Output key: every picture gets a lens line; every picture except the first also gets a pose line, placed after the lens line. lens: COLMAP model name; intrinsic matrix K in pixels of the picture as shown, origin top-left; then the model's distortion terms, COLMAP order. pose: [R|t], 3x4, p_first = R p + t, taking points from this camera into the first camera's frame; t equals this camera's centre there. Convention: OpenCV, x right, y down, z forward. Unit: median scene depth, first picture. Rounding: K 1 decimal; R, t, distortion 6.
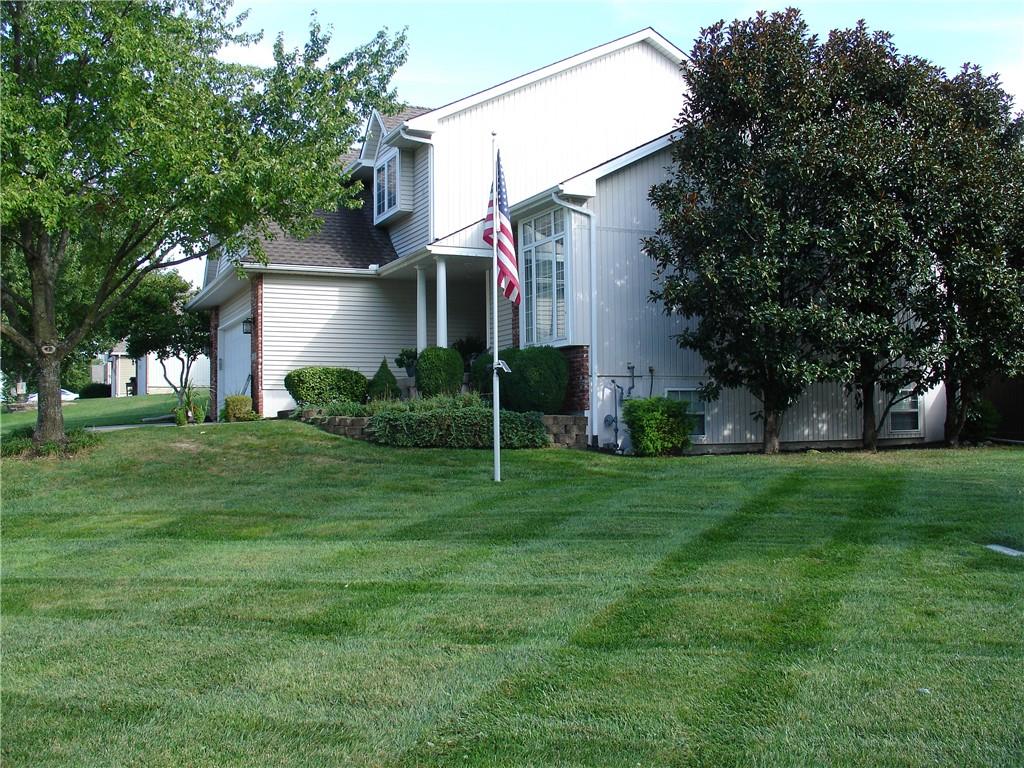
lens RADIAL K [[1012.7, 0, 511.0], [0, 1012.7, 381.2], [0, 0, 1]] dist [-0.134851, 0.023282]
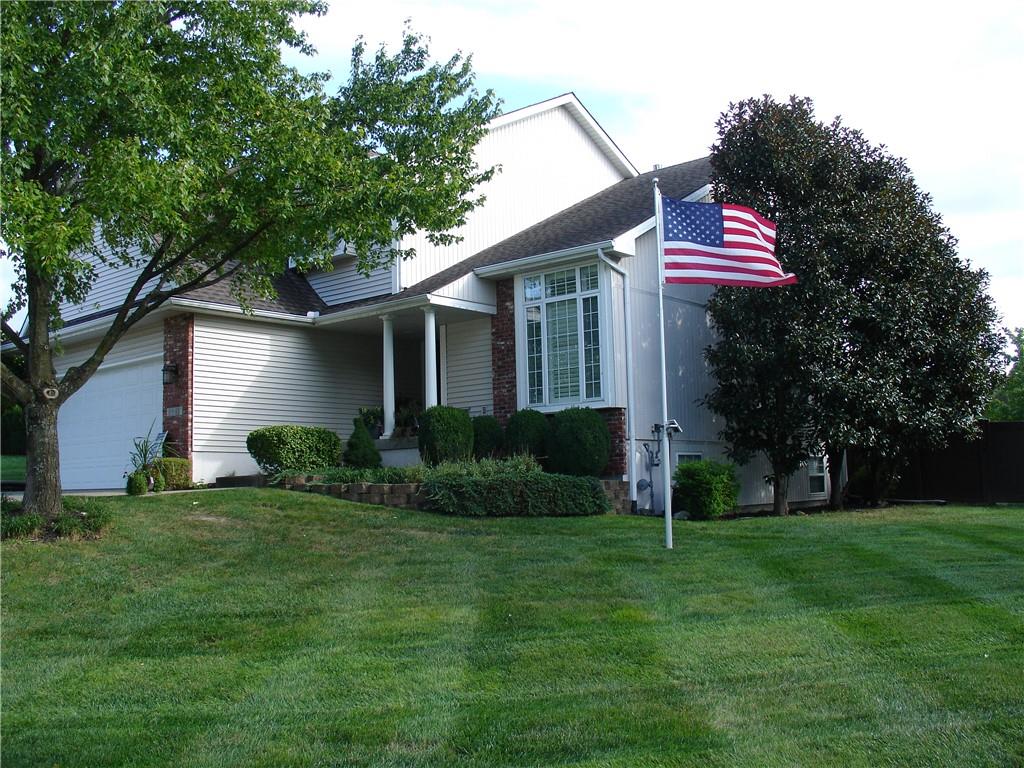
lens RADIAL K [[1012.7, 0, 511.0], [0, 1012.7, 381.2], [0, 0, 1]] dist [-0.134851, 0.023282]
pose [[0.916515, 0.034385, 0.398520, -0.406618], [-0.006512, 0.997449, -0.071086, 0.008894], [-0.399948, 0.062556, 0.914401, 0.154630]]
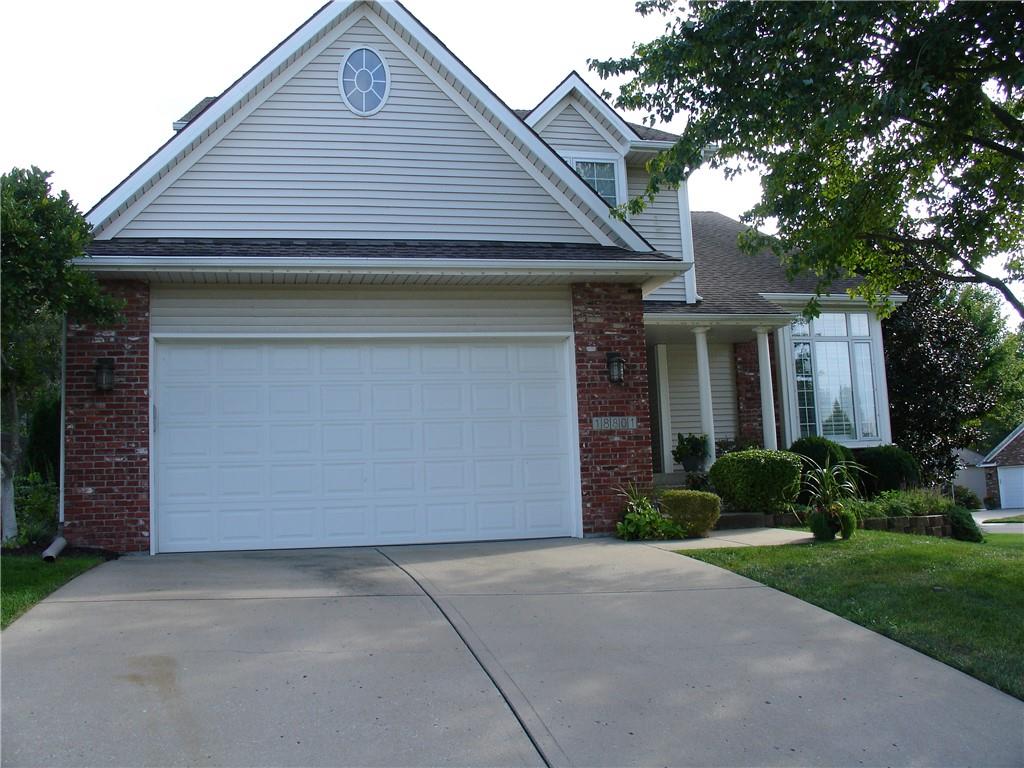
lens RADIAL K [[1012.7, 0, 511.0], [0, 1012.7, 381.2], [0, 0, 1]] dist [-0.134851, 0.023282]
pose [[0.233716, 0.132542, 0.963229, -0.983278], [0.001594, 0.990612, -0.136697, 0.035168], [-0.972304, 0.033484, 0.231310, 1.094104]]
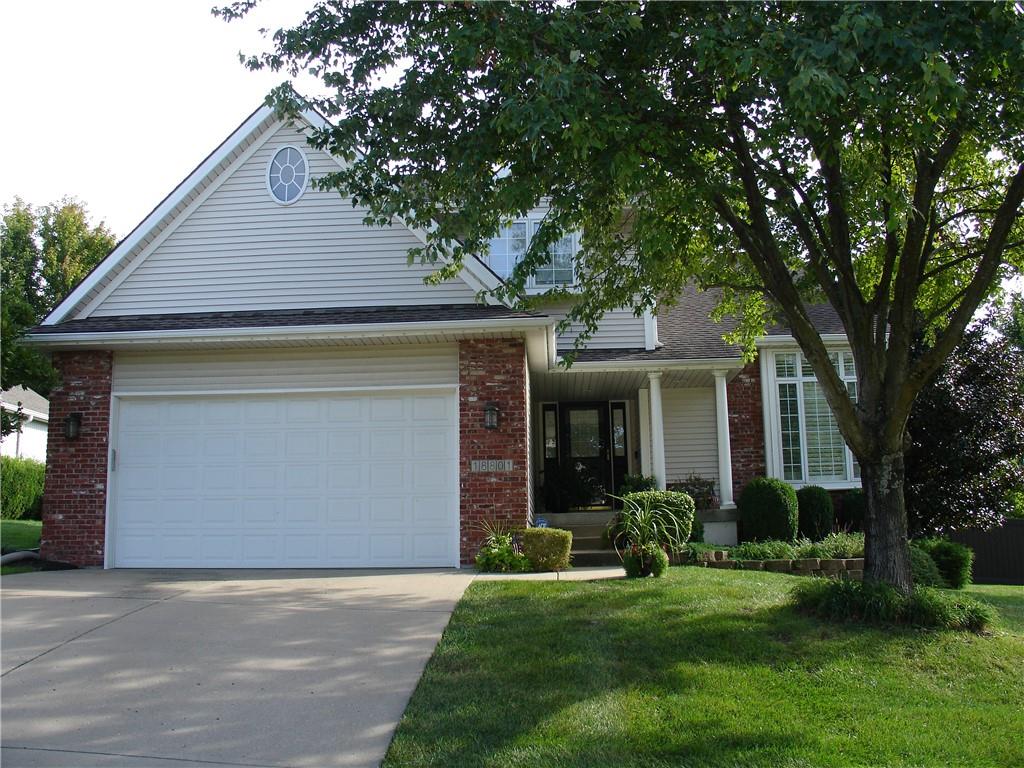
lens RADIAL K [[1012.7, 0, 511.0], [0, 1012.7, 381.2], [0, 0, 1]] dist [-0.134851, 0.023282]
pose [[0.486455, 0.159575, 0.859010, -0.958255], [-0.024511, 0.985285, -0.169153, 0.035331], [-0.873362, 0.061230, 0.483208, 0.808947]]
